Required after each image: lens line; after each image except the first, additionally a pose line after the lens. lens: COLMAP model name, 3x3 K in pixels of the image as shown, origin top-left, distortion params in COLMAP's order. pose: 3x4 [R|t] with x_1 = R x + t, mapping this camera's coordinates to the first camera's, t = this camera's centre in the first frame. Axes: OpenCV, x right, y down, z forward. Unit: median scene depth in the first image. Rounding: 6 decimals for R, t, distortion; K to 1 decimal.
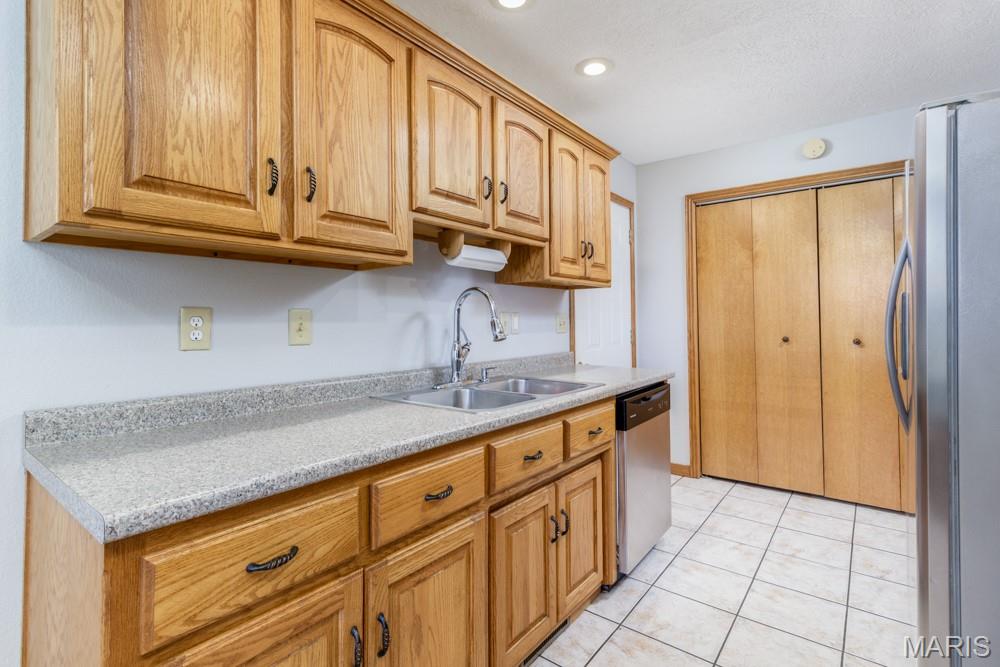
lens RADIAL K [[473.6, 0, 500.0], [0, 473.6, 315.3], [0, 0, 1]] dist [0.004731, 0.001073]
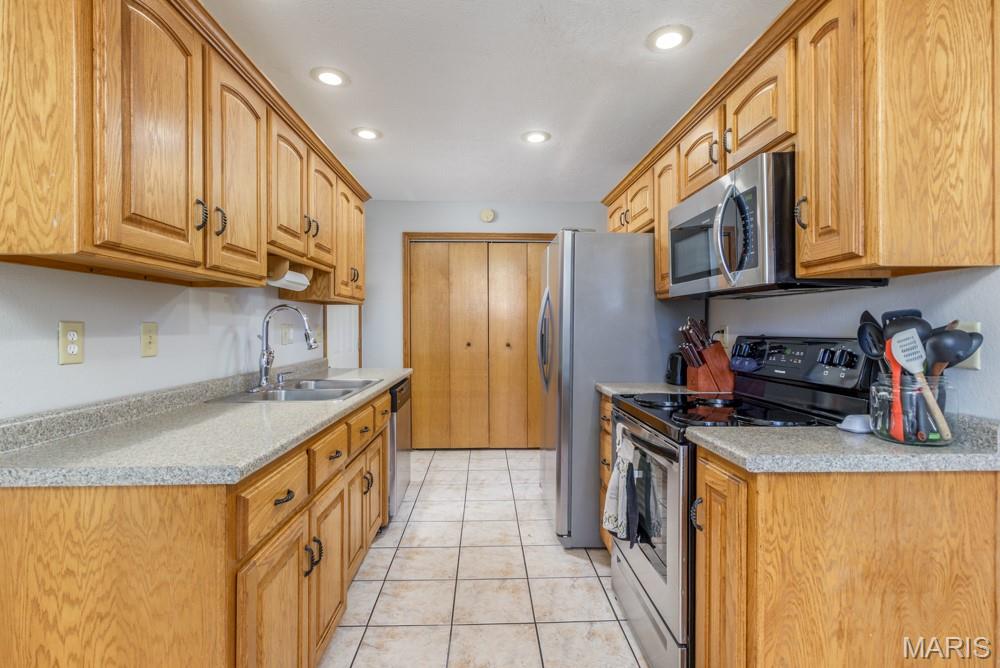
lens RADIAL K [[463.7, 0, 500.0], [0, 463.7, 334.0], [0, 0, 1]] dist [-0.000727, 0.000048]
pose [[0.766823, -0.002572, 0.641854, -0.397004], [-0.012776, 0.999733, 0.019270, -0.014646], [-0.641732, -0.022977, 0.766585, -0.238205]]
